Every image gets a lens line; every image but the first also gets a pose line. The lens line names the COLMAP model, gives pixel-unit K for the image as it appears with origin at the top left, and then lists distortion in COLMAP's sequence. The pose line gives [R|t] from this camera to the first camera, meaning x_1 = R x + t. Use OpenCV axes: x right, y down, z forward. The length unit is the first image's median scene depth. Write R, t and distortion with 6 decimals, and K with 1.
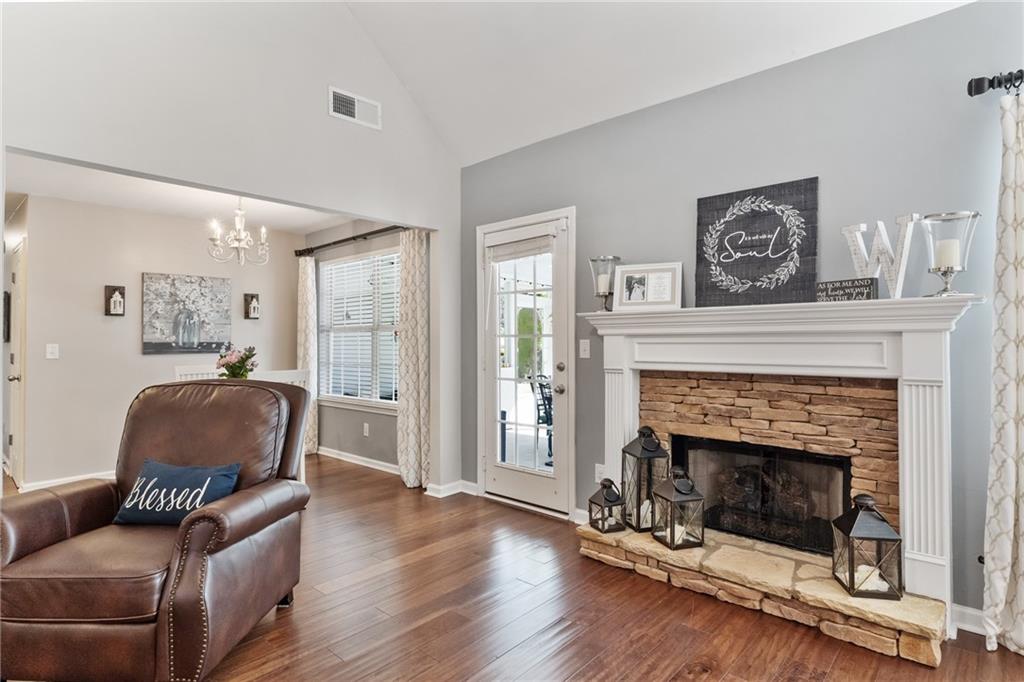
lens RADIAL K [[536.4, 0, 512.0], [0, 536.4, 334.3], [0, 0, 1]] dist [-0.005605, 0.003030]
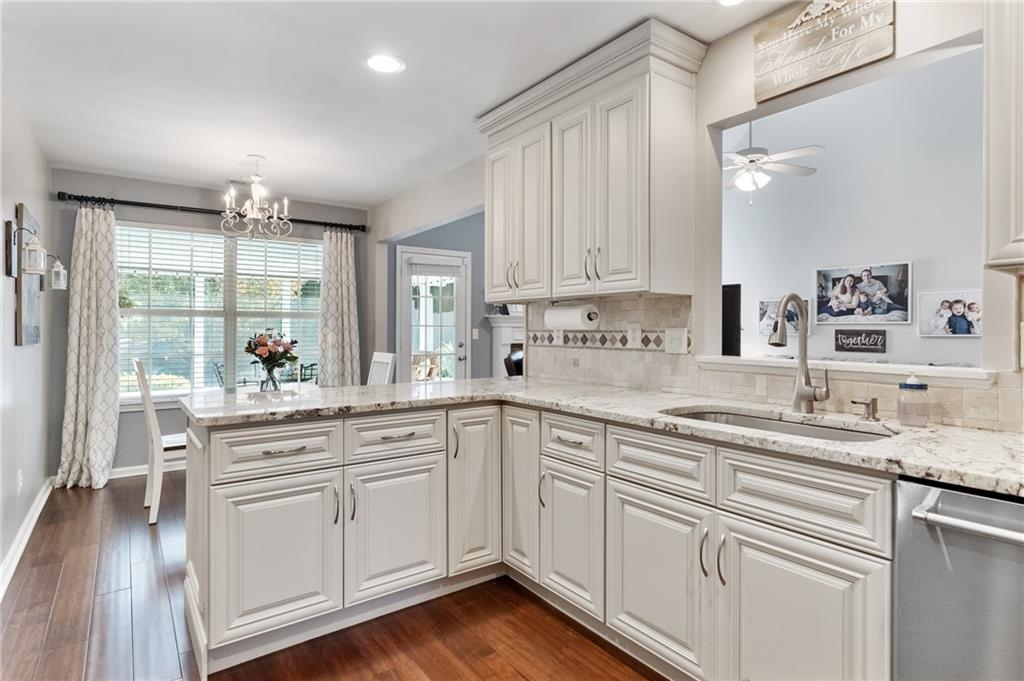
lens RADIAL K [[536.4, 0, 511.6], [0, 536.4, 330.1], [0, 0, 1]] dist [-0.005605, 0.003030]
pose [[0.207356, 0.010228, 0.978212, -1.987830], [-0.014589, 0.999866, -0.007362, 0.031939], [-0.978157, -0.012745, 0.207478, 0.637661]]
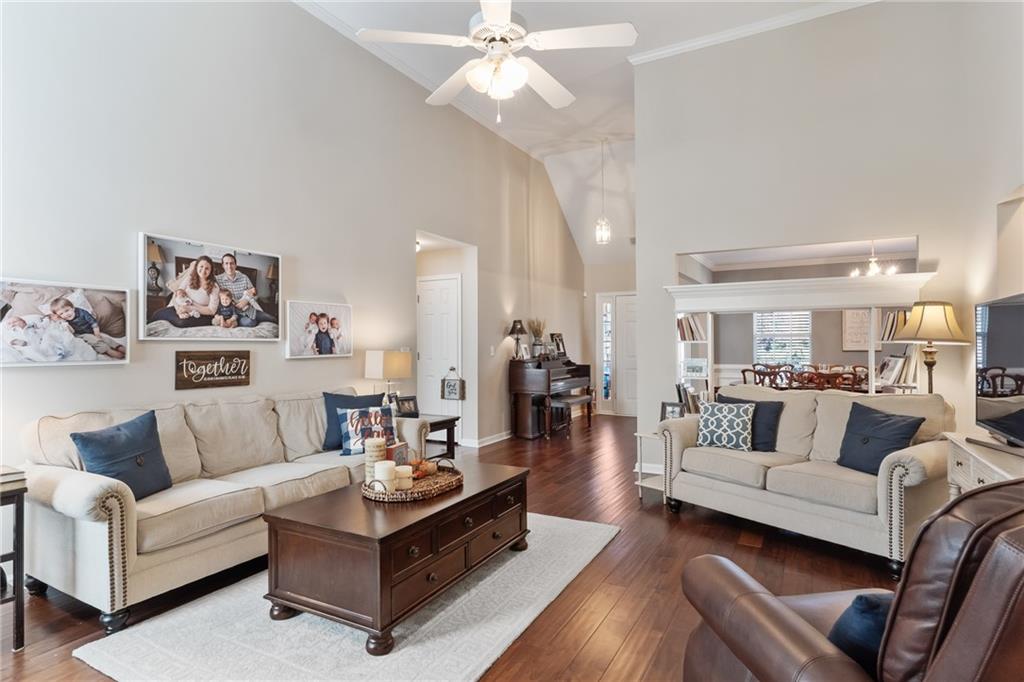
lens RADIAL K [[536.4, 0, 520.2], [0, 536.4, 340.1], [0, 0, 1]] dist [-0.005605, 0.003030]
pose [[-0.972509, 0.014874, -0.232390, -0.040247], [0.019045, 0.999695, -0.015716, 0.003261], [0.232085, -0.019710, -0.972496, 1.146049]]
